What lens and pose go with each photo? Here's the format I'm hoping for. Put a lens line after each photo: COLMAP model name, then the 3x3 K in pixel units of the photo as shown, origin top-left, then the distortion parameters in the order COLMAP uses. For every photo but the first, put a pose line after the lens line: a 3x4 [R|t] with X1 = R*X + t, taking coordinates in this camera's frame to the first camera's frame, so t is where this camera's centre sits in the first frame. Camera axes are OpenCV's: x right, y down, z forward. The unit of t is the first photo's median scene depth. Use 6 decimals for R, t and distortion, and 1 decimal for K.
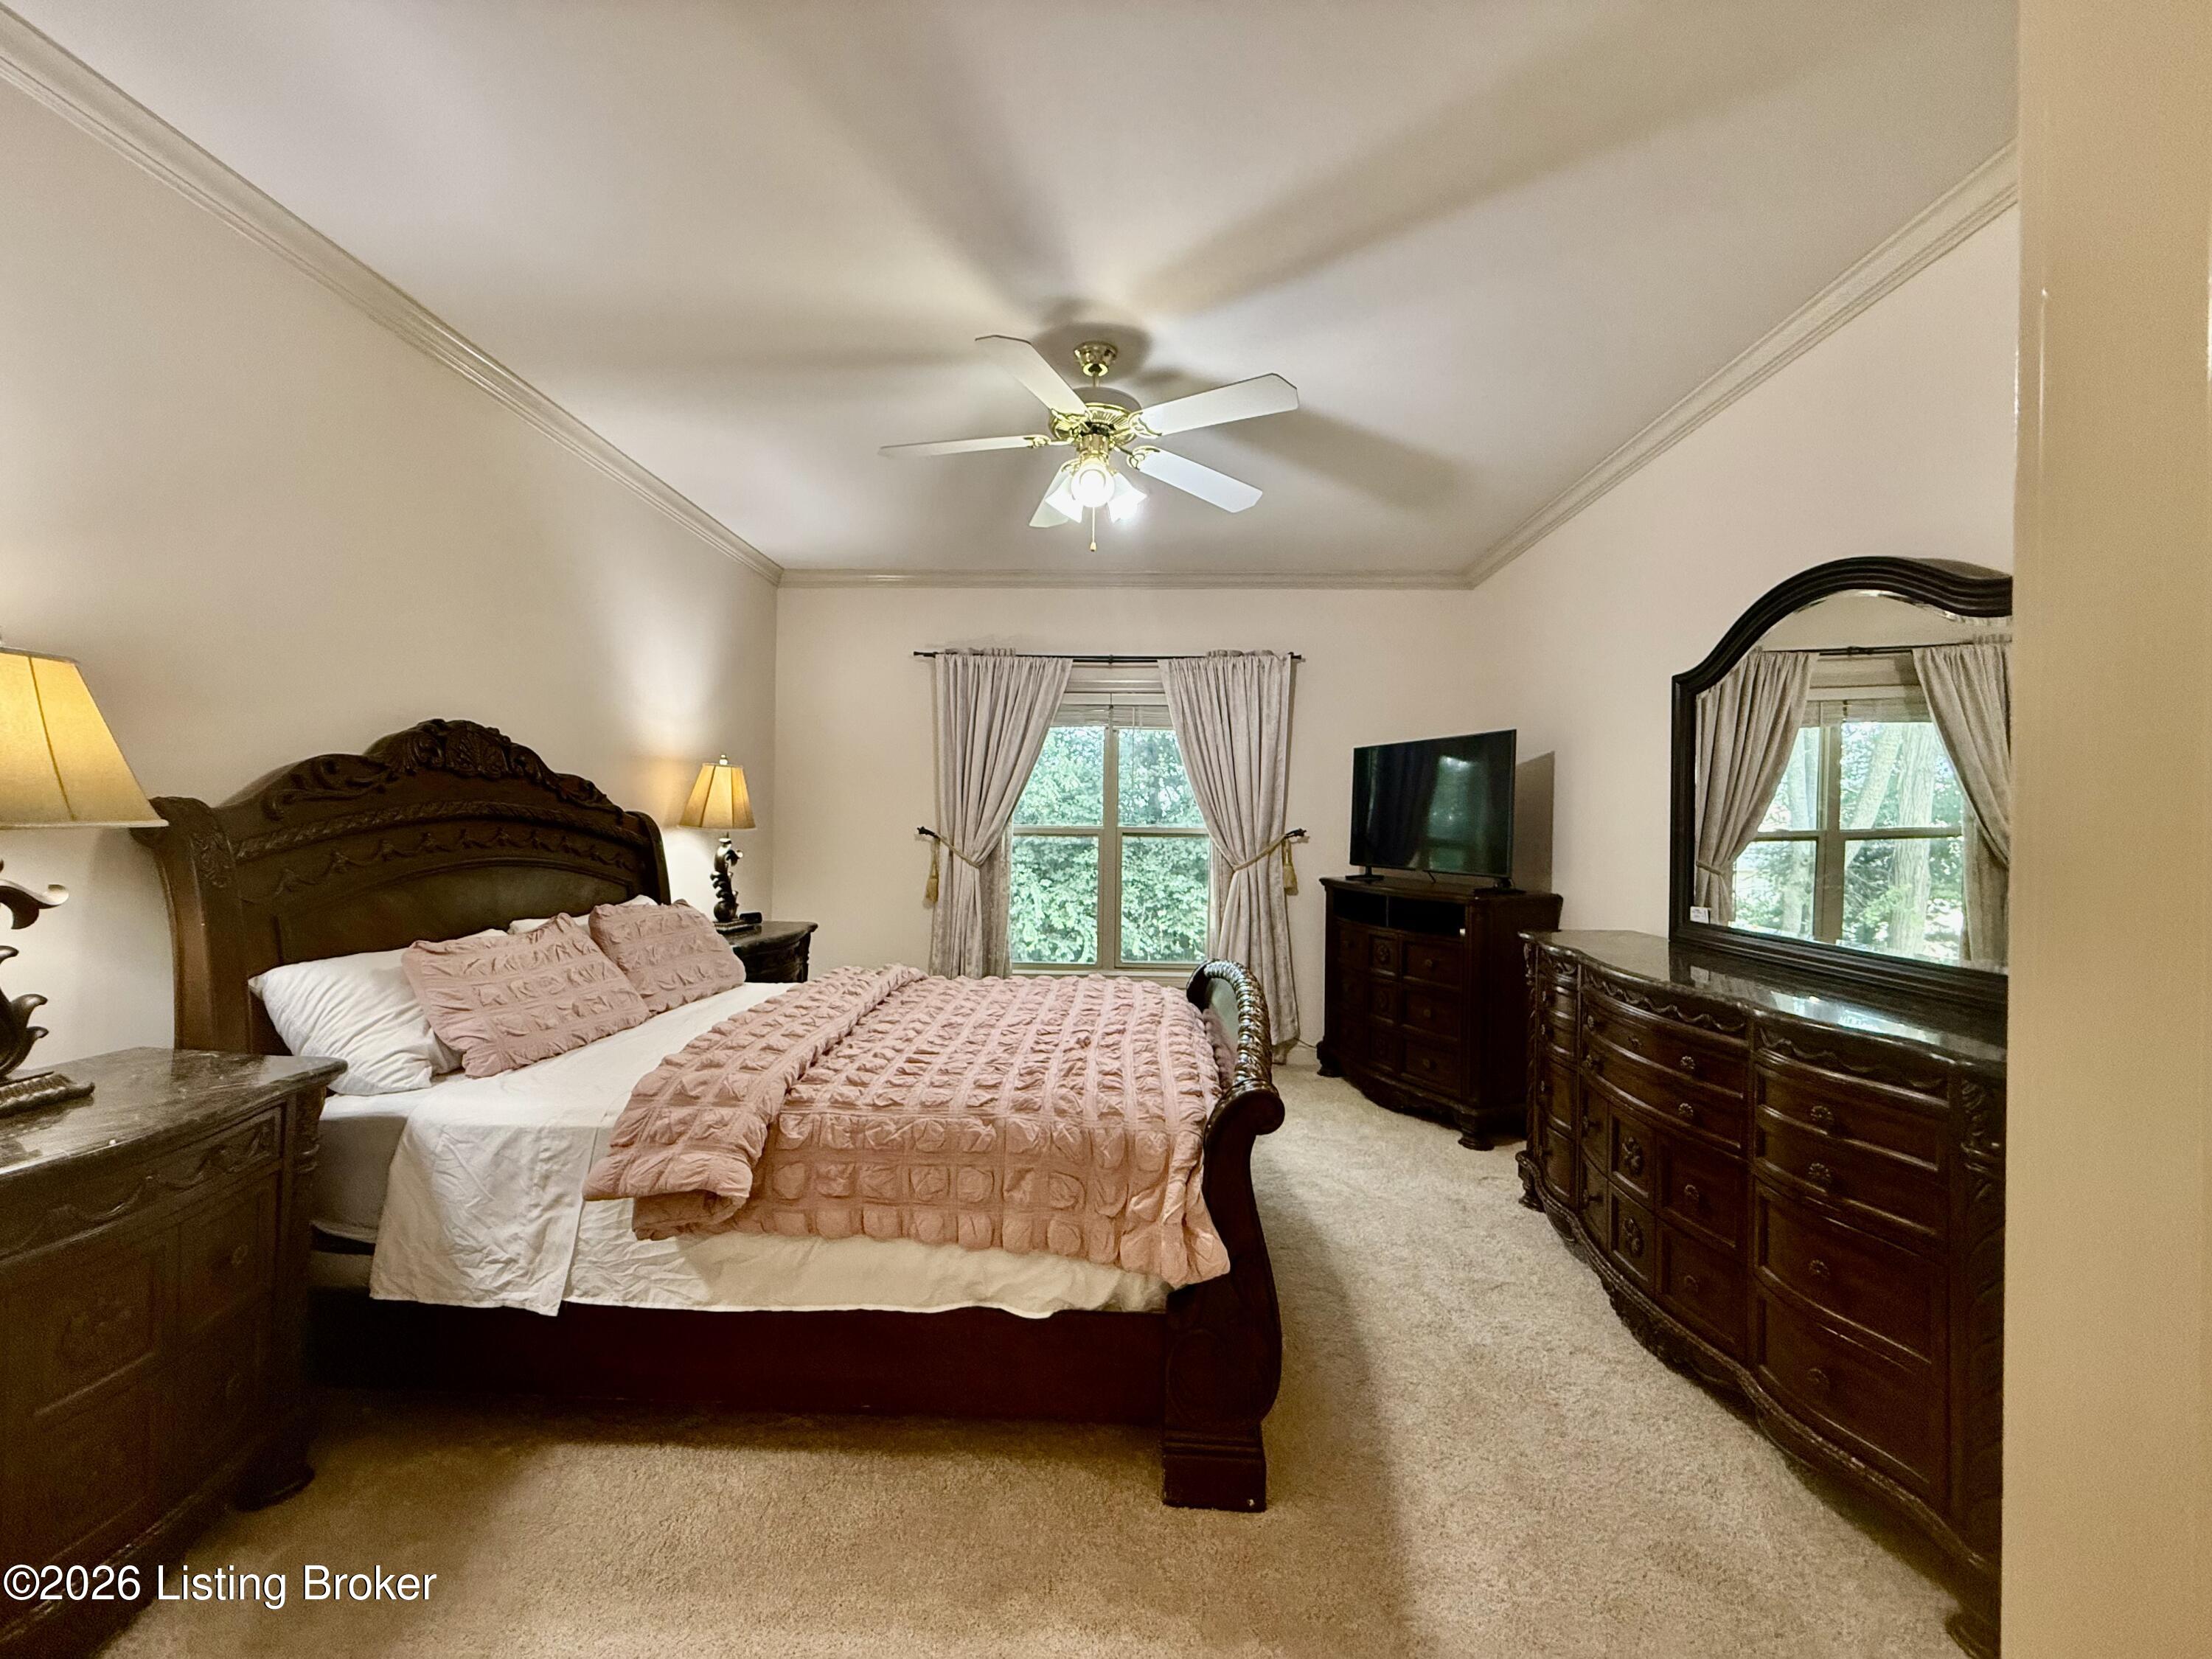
lens RADIAL K [[887.0, 0, 1100.6], [0, 887.0, 829.2], [0, 0, 1]] dist [-0.001198, 0.000045]
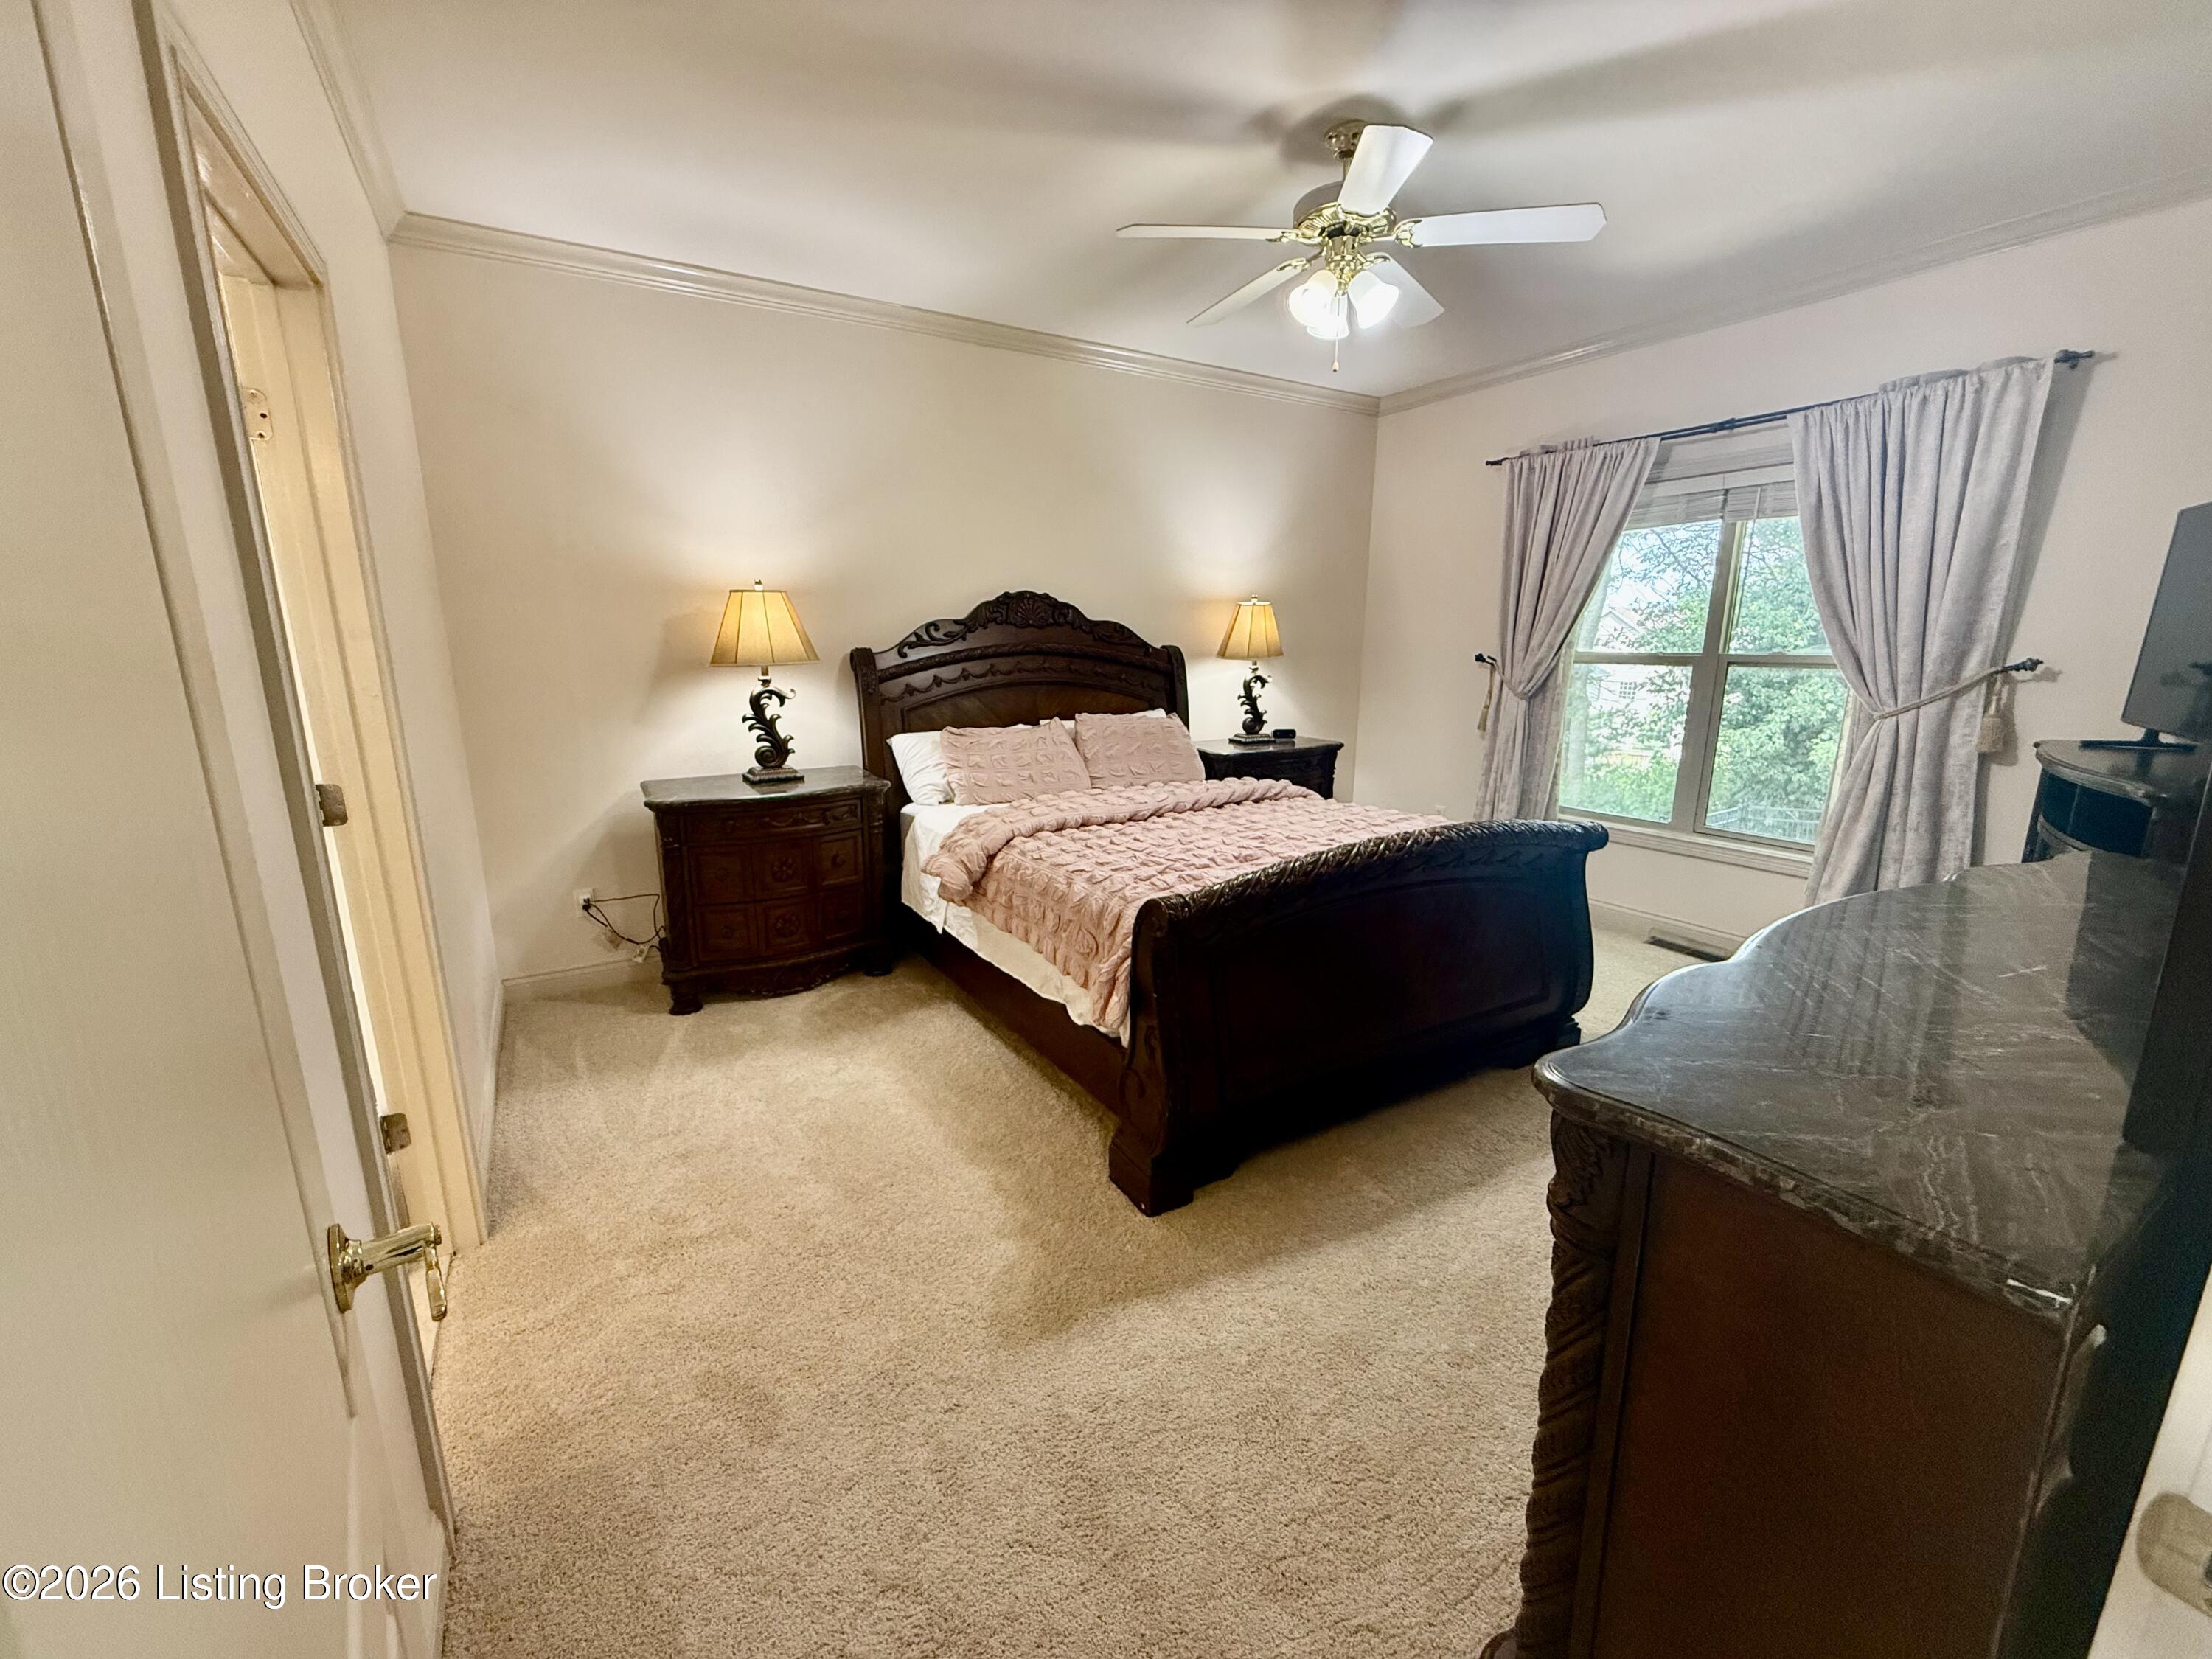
lens RADIAL K [[887.0, 0, 1099.7], [0, 887.0, 836.2], [0, 0, 1]] dist [-0.001198, 0.000045]
pose [[0.551848, 0.171277, -0.816167, 0.496495], [0.007096, 0.977682, 0.209970, -0.017383], [0.833915, -0.121663, 0.538316, 0.143989]]
